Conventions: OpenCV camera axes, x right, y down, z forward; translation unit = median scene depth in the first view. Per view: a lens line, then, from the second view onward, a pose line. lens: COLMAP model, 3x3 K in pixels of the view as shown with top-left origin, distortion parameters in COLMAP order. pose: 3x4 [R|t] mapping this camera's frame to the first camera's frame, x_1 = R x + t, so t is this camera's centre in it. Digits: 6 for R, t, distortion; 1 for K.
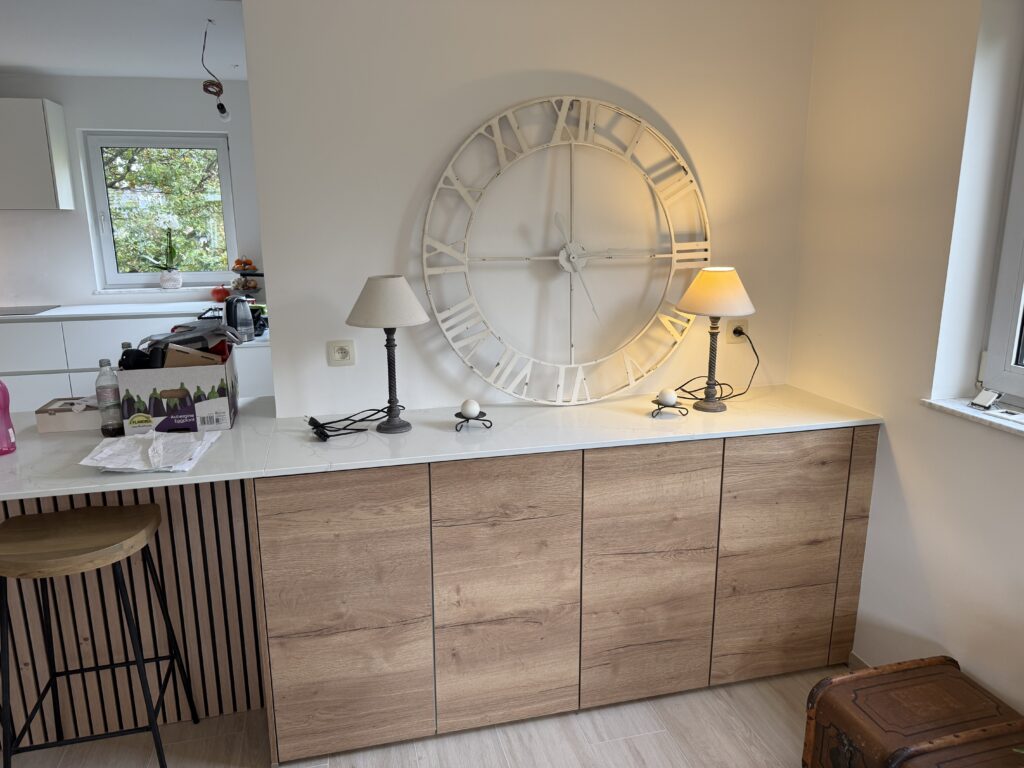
lens RADIAL K [[714.2, 0, 510.9], [0, 714.2, 392.1], [0, 0, 1]] dist [0.008510, -0.014235]
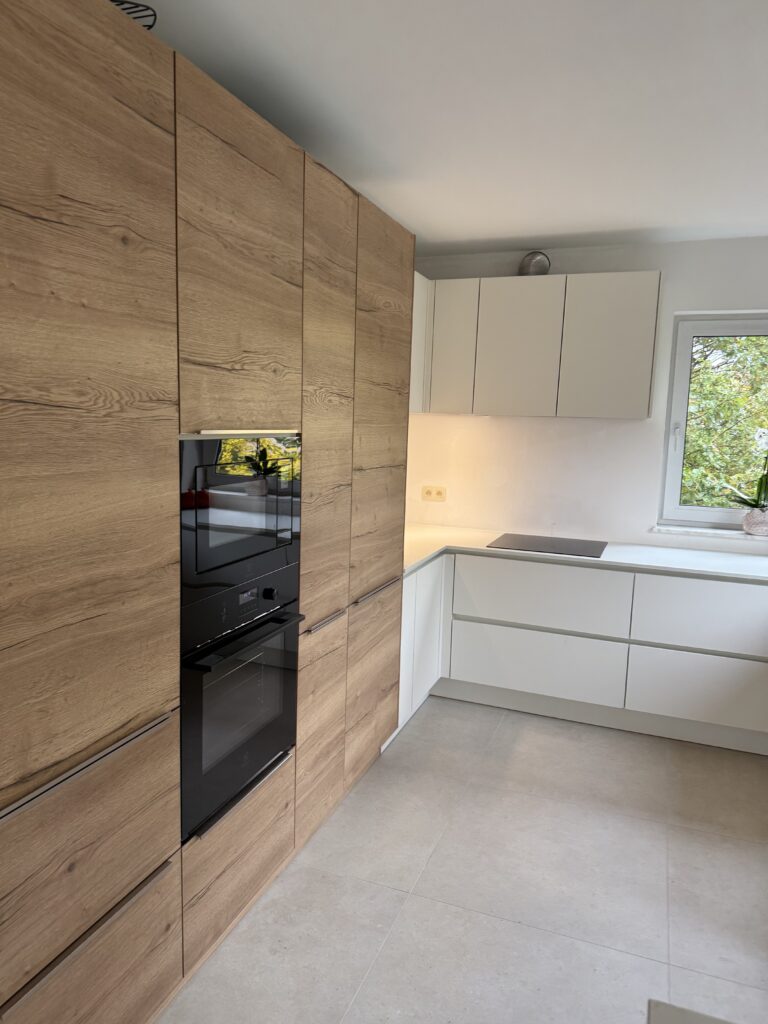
lens RADIAL K [[714.2, 0, 383.2], [0, 714.2, 513.8], [0, 0, 1]] dist [0.008510, -0.014235]
pose [[0.815944, 0.101582, -0.569137, -0.385144], [-0.164087, 0.984650, -0.059500, -0.065665], [0.554356, 0.141936, 0.820087, 0.240033]]
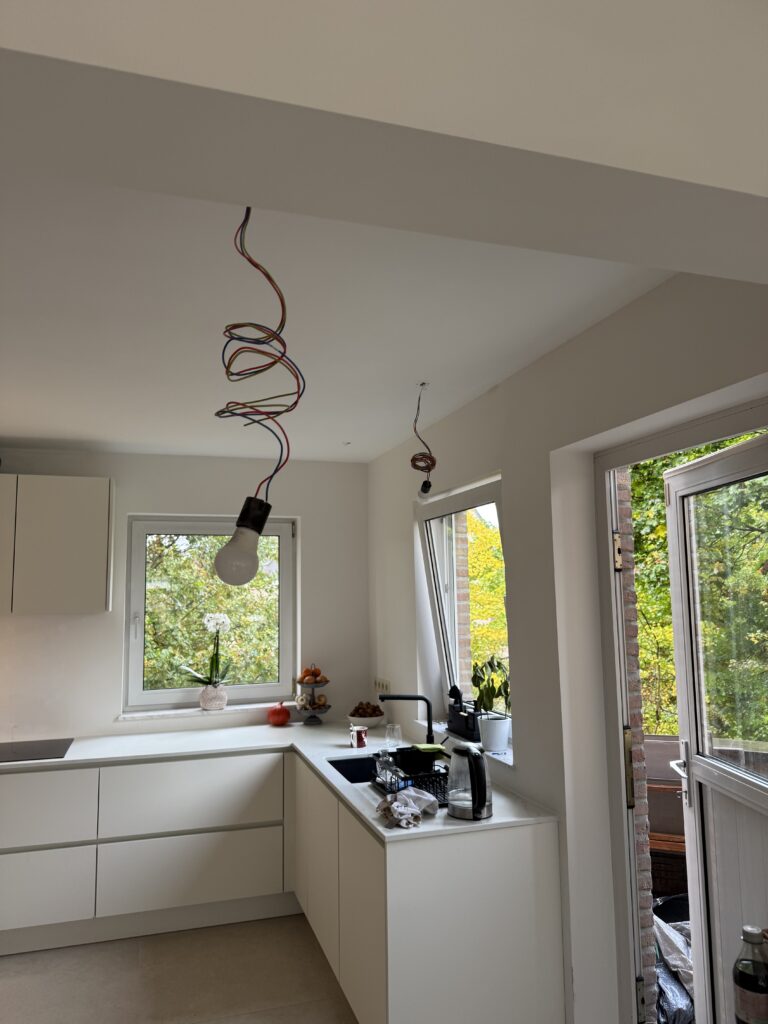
lens RADIAL K [[714.2, 0, 386.9], [0, 714.2, 512.8], [0, 0, 1]] dist [0.008510, -0.014235]
pose [[0.997399, -0.007984, 0.071632, -0.346997], [0.032033, 0.939402, -0.341319, -0.076129], [-0.064566, 0.342725, 0.937214, 0.202492]]
